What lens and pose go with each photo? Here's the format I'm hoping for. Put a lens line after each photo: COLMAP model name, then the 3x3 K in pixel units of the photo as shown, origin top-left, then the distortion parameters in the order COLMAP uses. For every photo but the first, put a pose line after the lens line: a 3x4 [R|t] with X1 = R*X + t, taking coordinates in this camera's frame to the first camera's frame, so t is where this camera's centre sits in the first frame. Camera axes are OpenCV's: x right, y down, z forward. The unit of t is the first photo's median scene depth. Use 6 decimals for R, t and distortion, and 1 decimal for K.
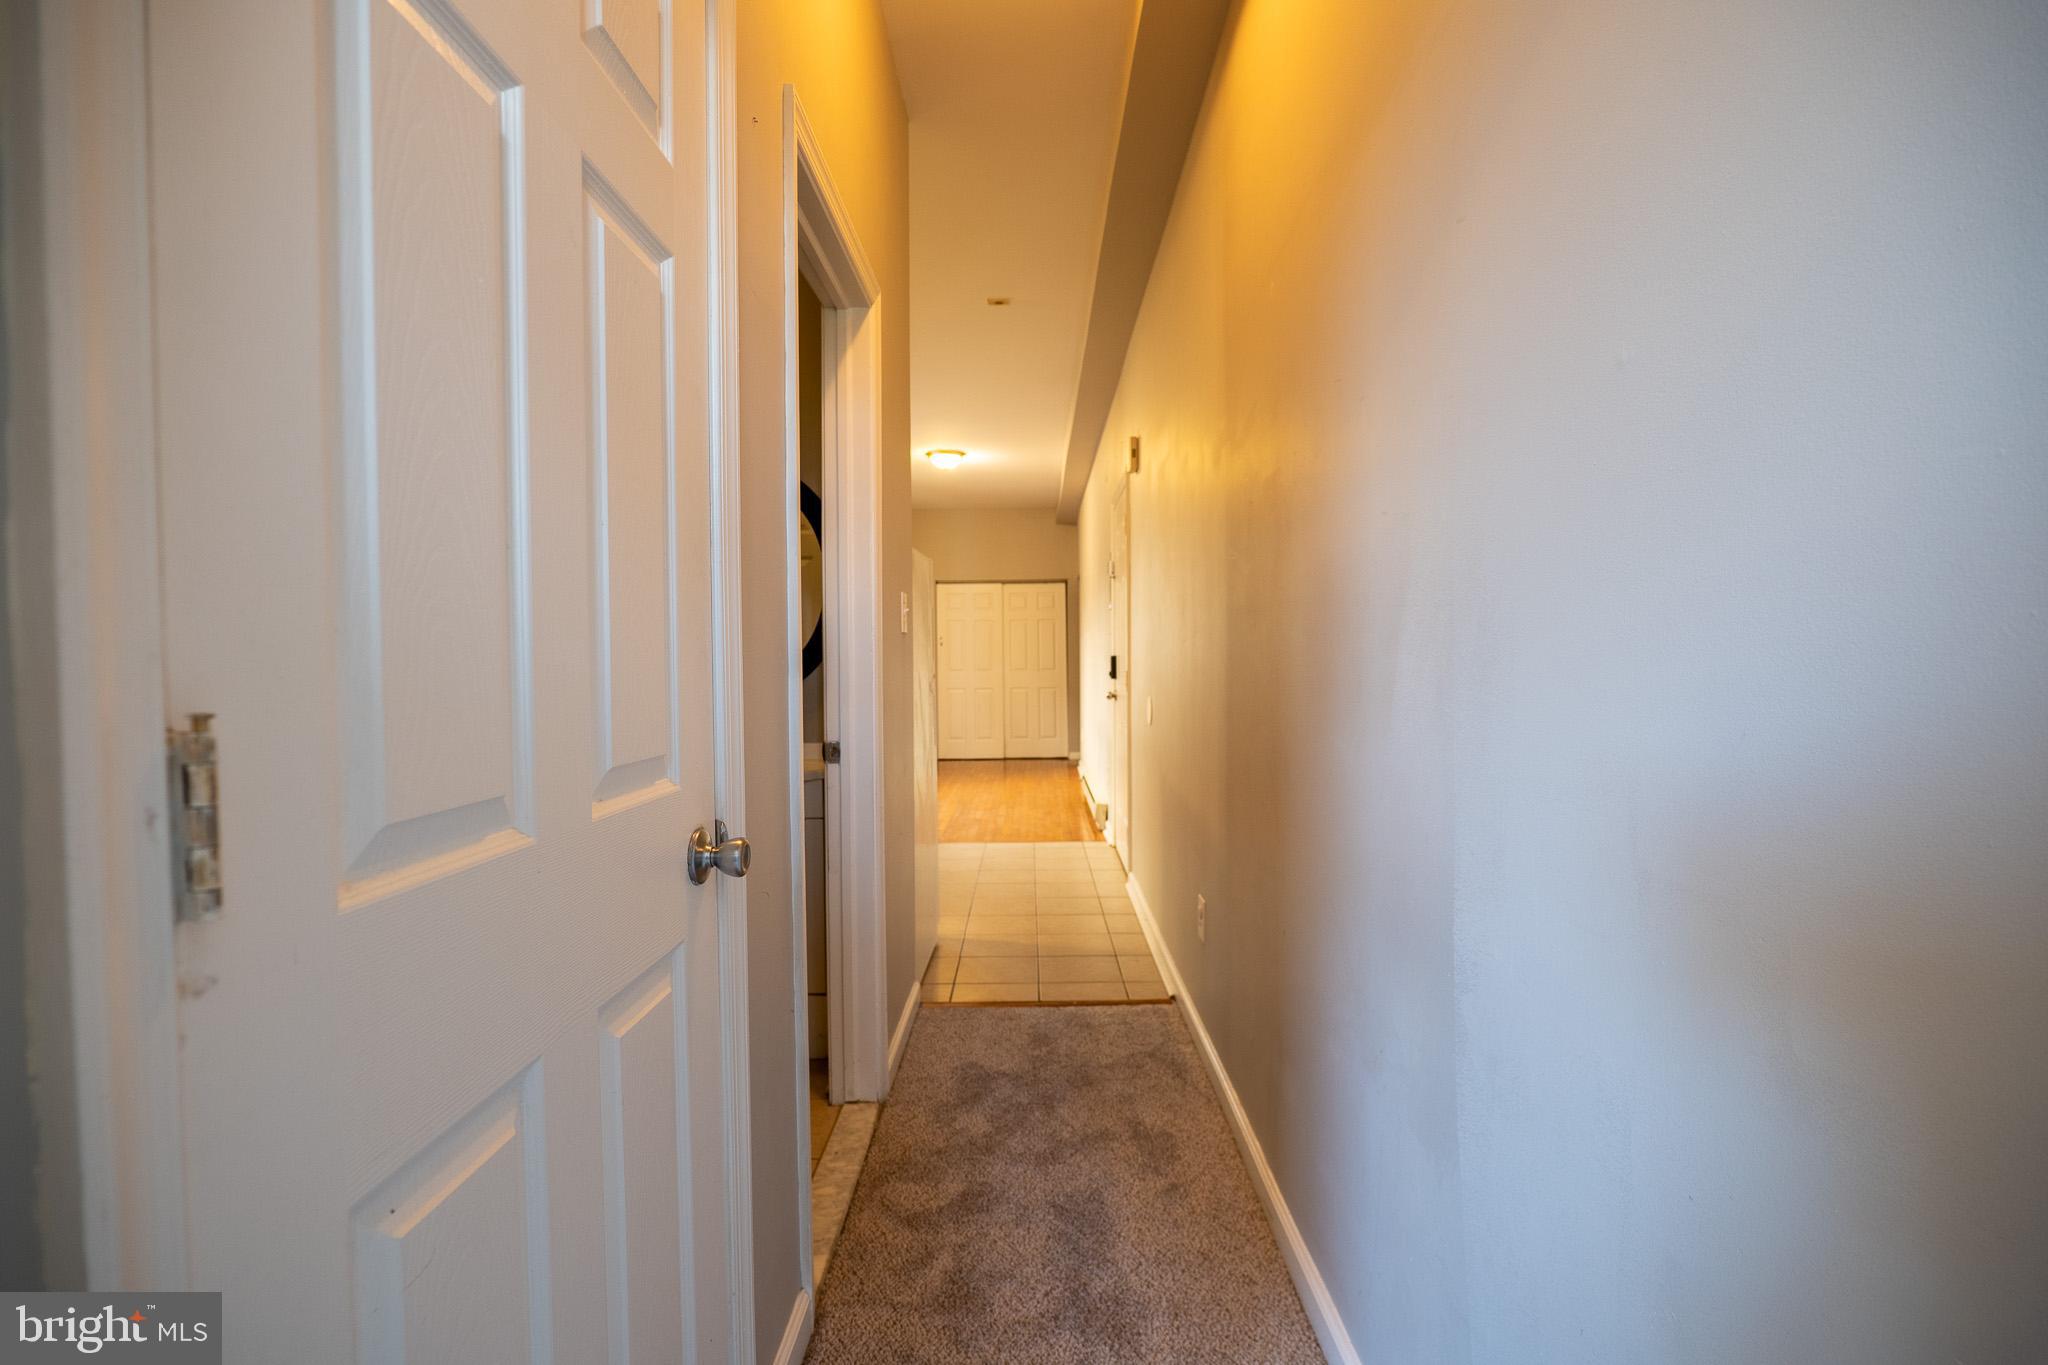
lens RADIAL K [[953.6, 0, 1024.0], [0, 953.6, 682.5], [0, 0, 1]] dist [-0.004537, -0.001138]
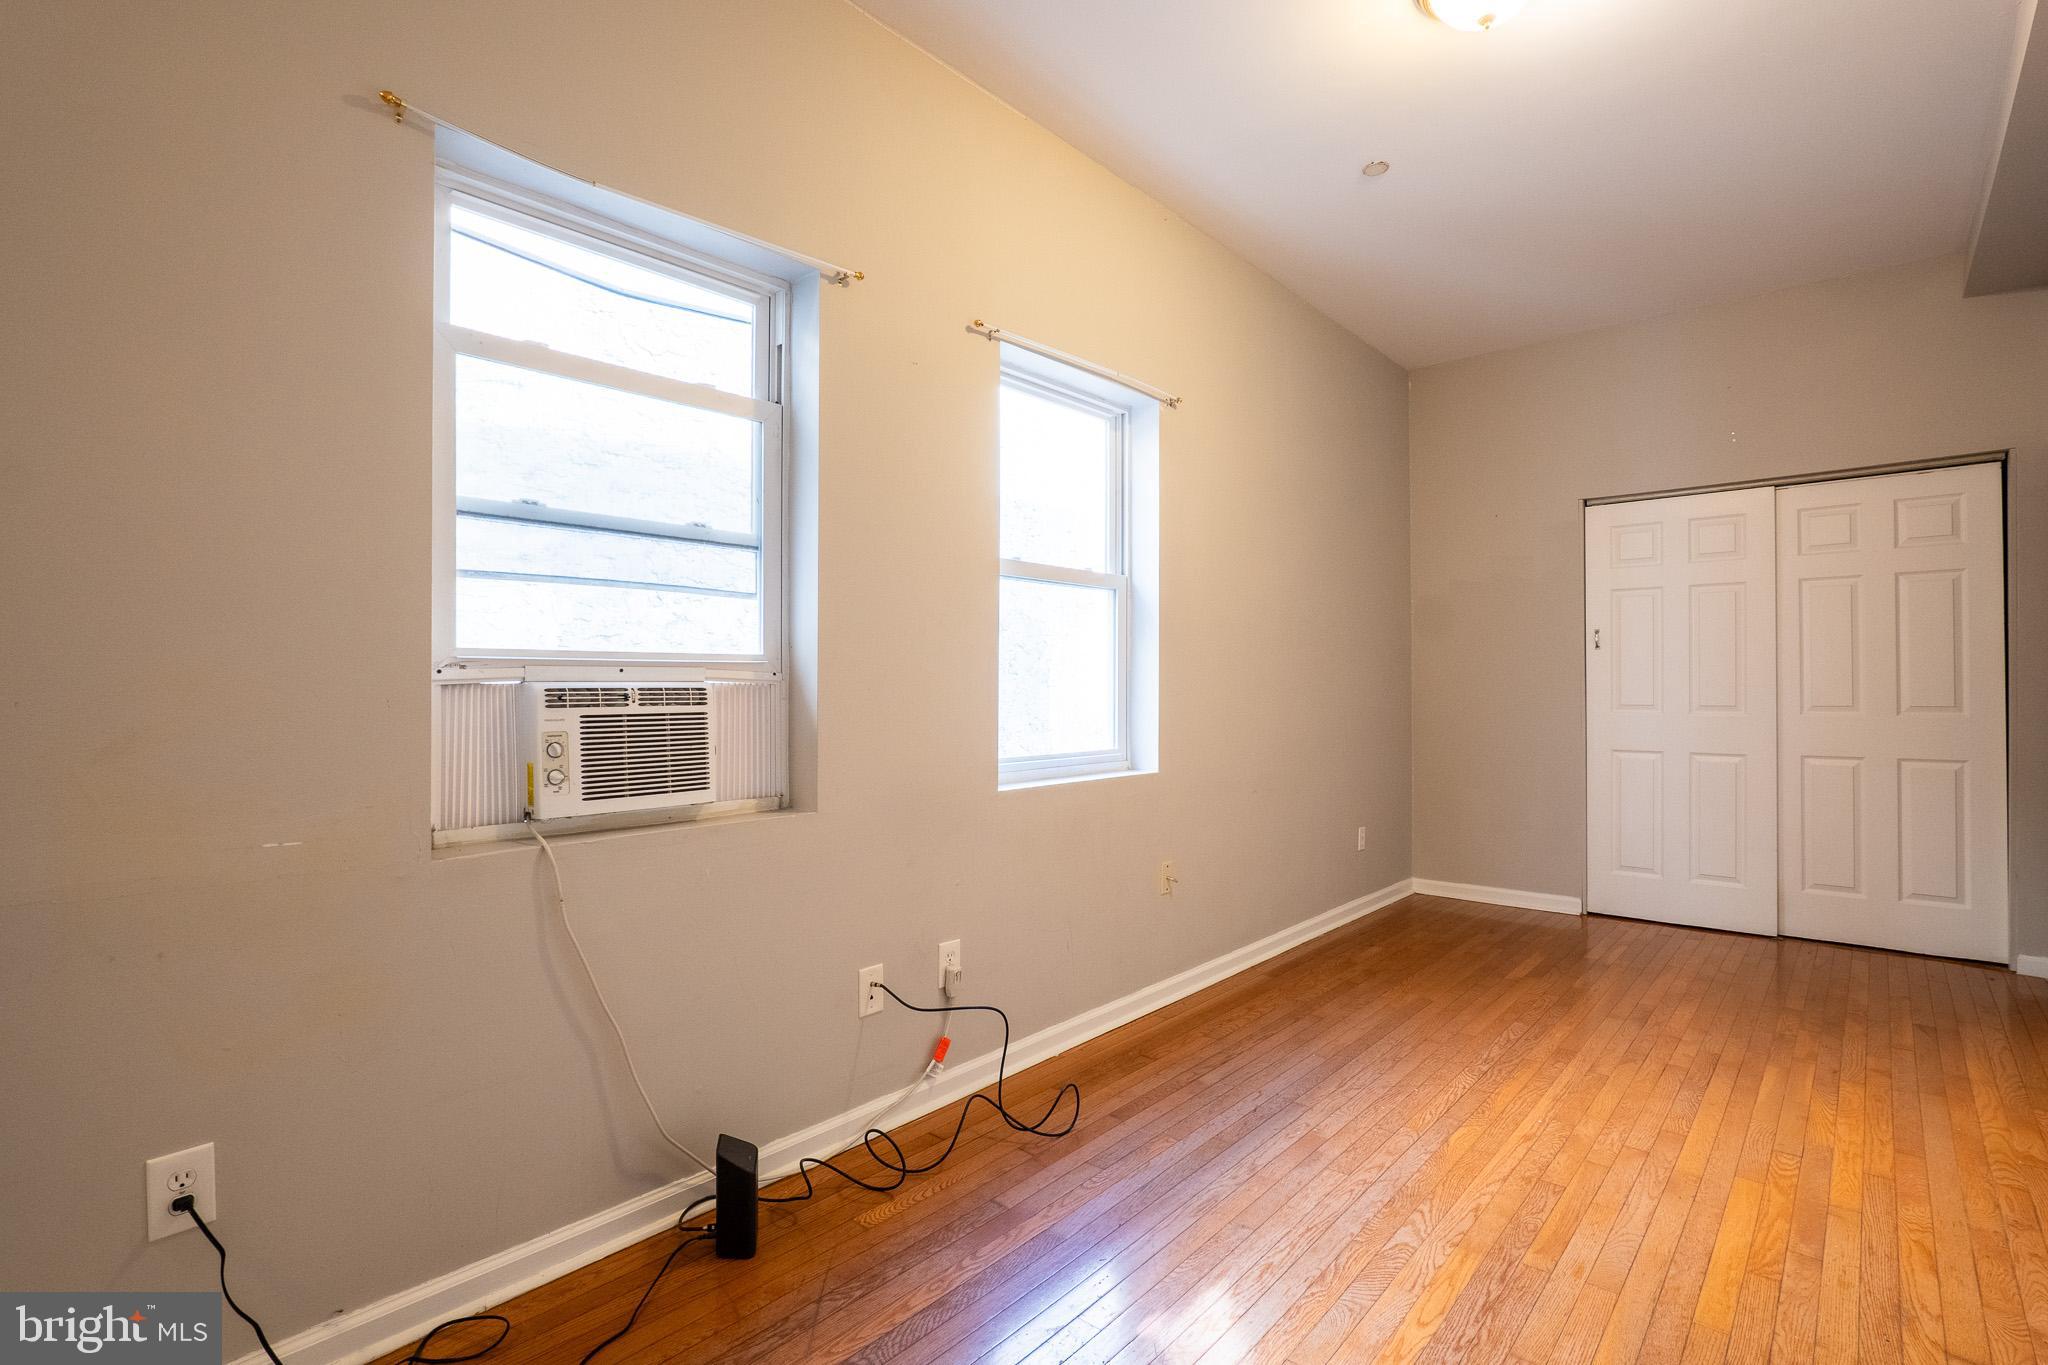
lens RADIAL K [[953.6, 0, 1024.0], [0, 953.6, 682.5], [0, 0, 1]] dist [-0.004537, -0.001138]
pose [[0.744607, 0.005231, -0.667482, 0.008541], [-0.018318, 0.999753, -0.012599, -0.012927], [0.667251, 0.021608, 0.744519, 0.505339]]
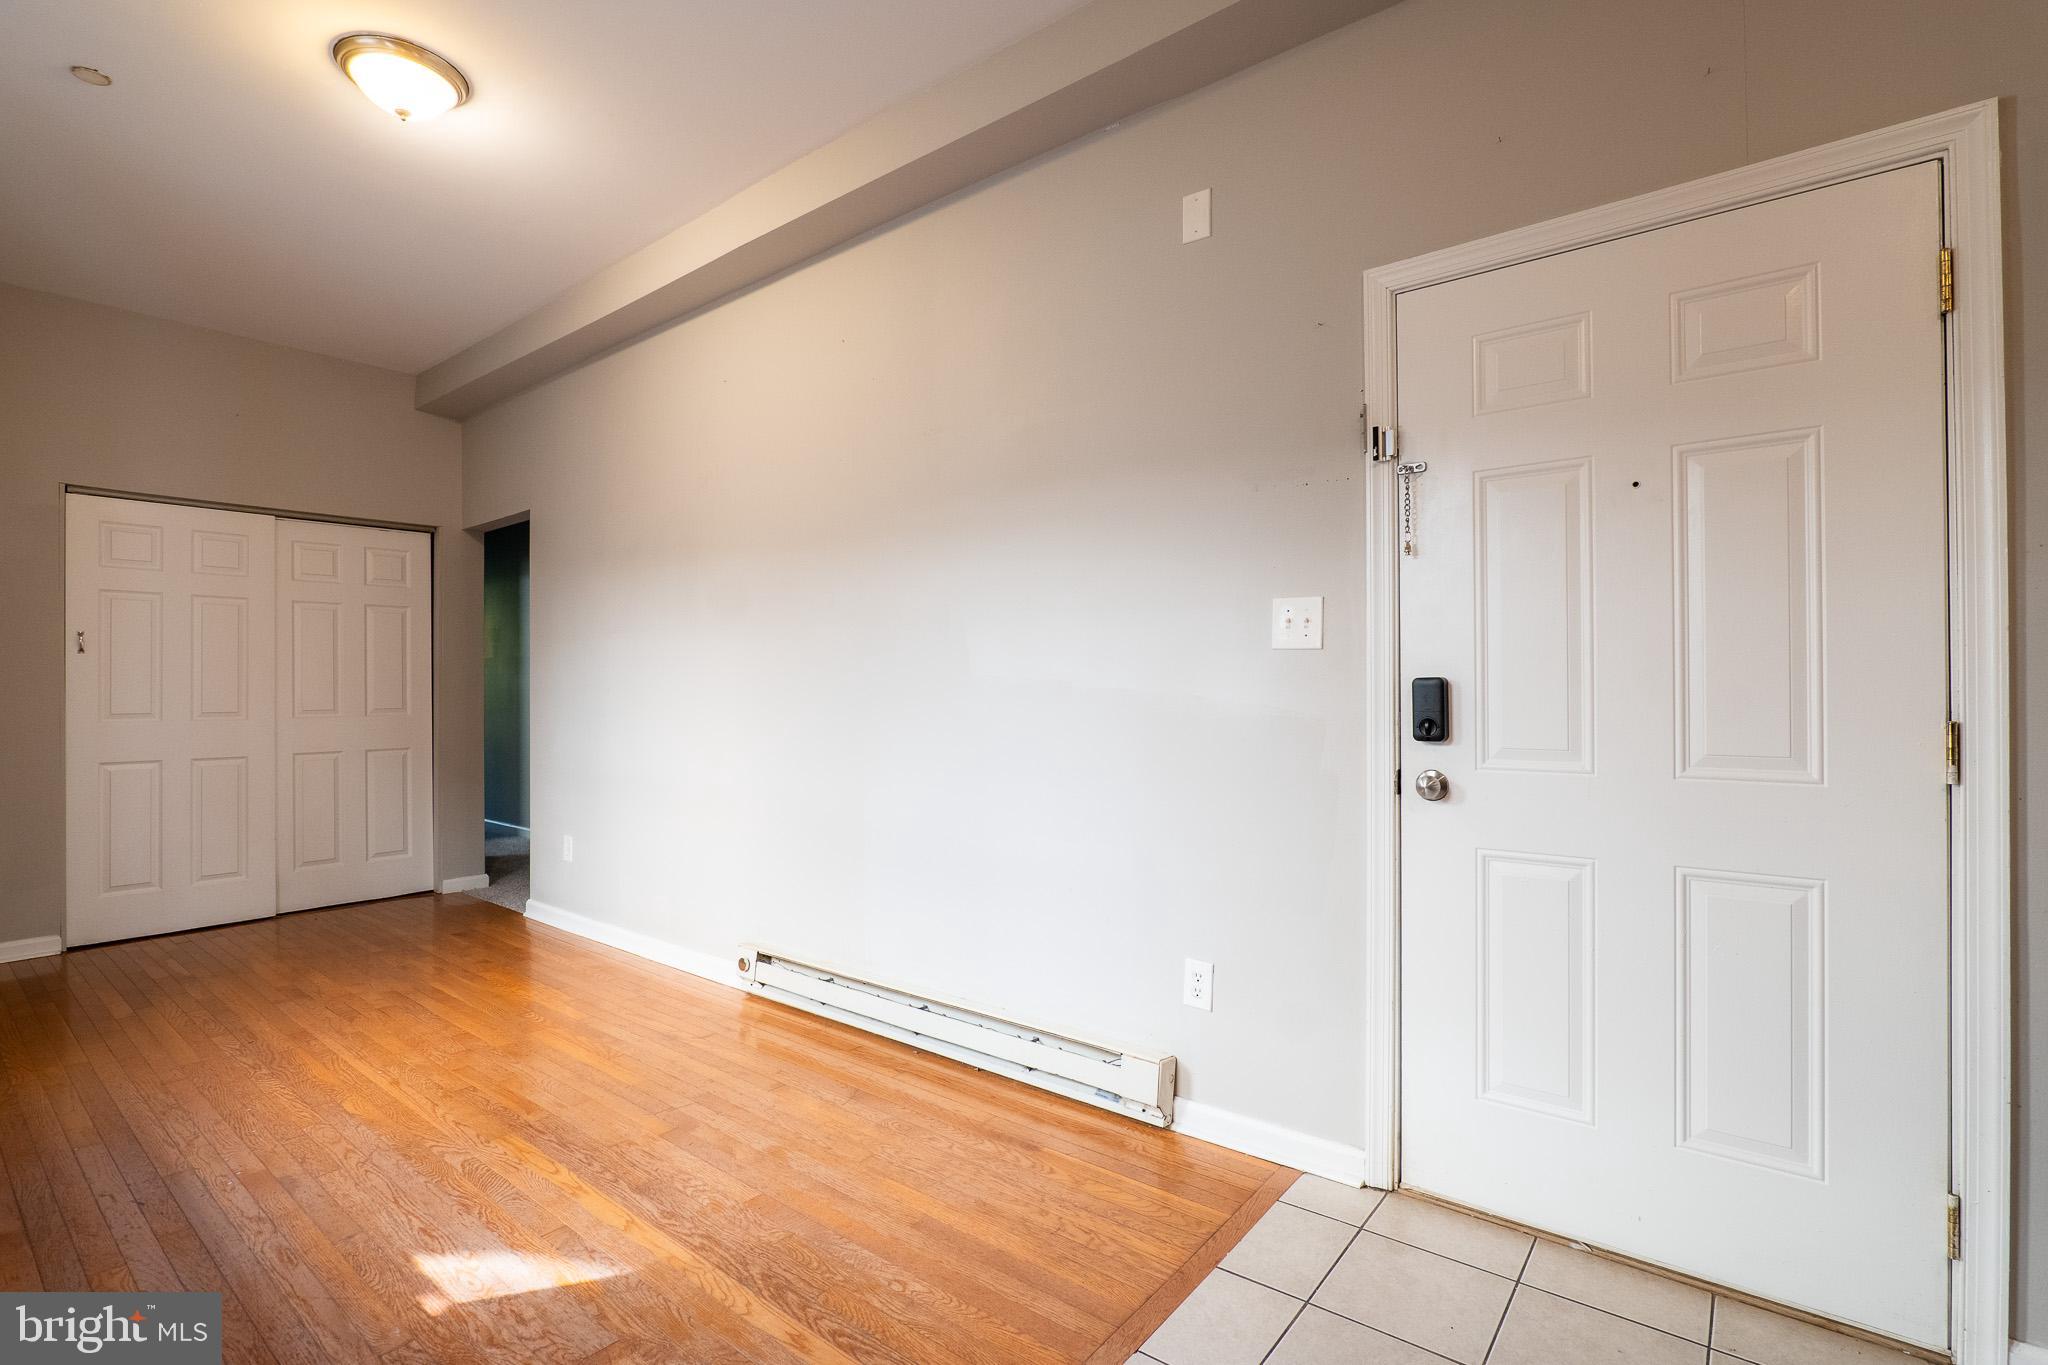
lens RADIAL K [[953.6, 0, 1024.0], [0, 953.6, 682.5], [0, 0, 1]] dist [-0.004537, -0.001138]
pose [[0.633321, 0.012266, 0.773792, -0.142361], [0.015342, 0.999479, -0.028401, -0.009288], [-0.773737, 0.029859, 0.632803, 0.455918]]
